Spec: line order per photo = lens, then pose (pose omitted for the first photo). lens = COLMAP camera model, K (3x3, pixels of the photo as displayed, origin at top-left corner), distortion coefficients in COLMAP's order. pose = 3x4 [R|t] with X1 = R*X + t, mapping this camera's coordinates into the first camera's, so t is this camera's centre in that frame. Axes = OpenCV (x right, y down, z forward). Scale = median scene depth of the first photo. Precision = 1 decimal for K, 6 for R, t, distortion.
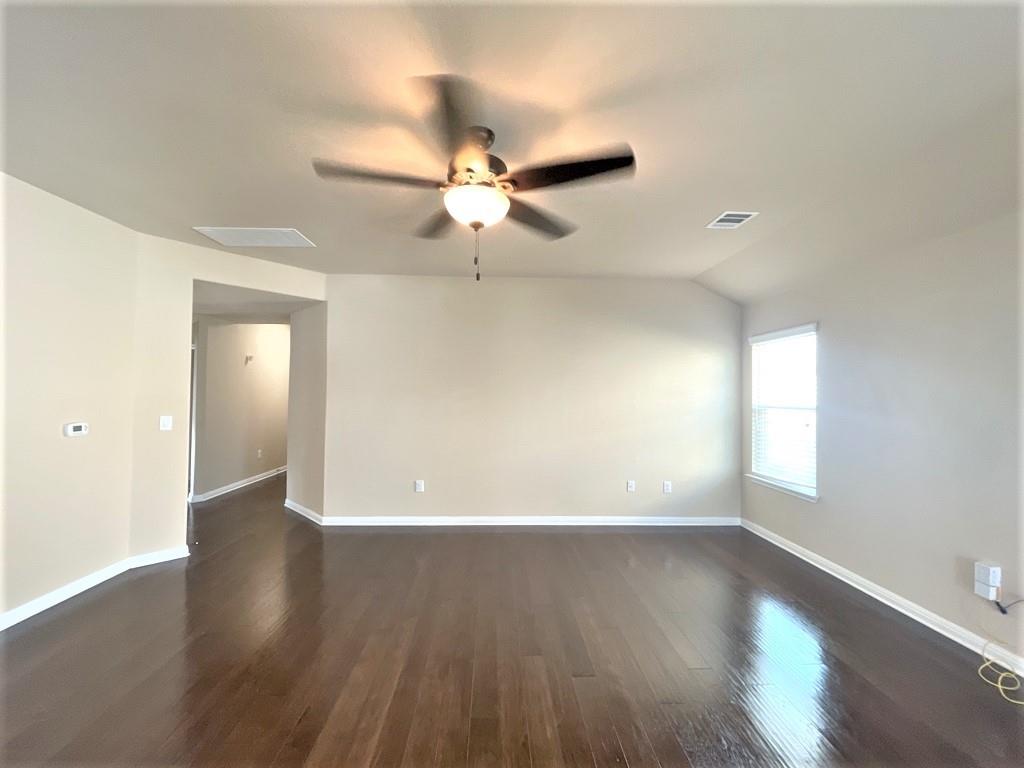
lens RADIAL K [[414.4, 0, 509.8], [0, 414.4, 382.7], [0, 0, 1]] dist [-0.005446, -0.000189]
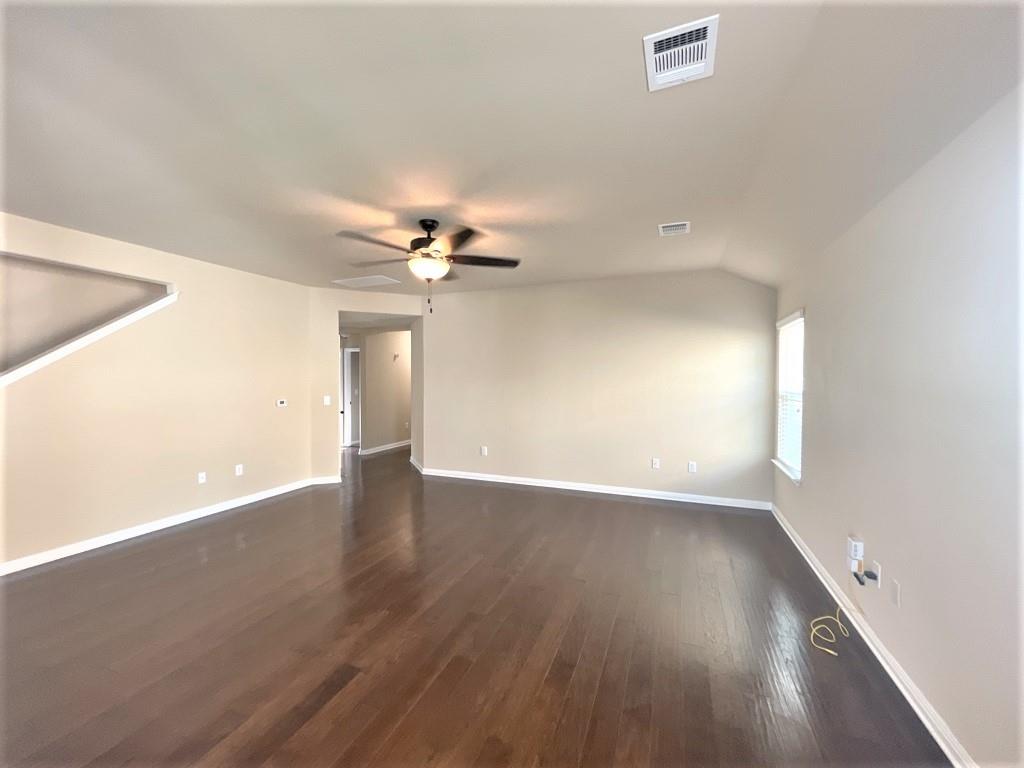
lens RADIAL K [[414.4, 0, 507.5], [0, 414.4, 387.8], [0, 0, 1]] dist [-0.005446, -0.000189]
pose [[0.913302, 0.000248, -0.407284, 0.397712], [0.019289, 0.998851, 0.043862, -0.009568], [0.406827, -0.047915, 0.912248, -0.171141]]
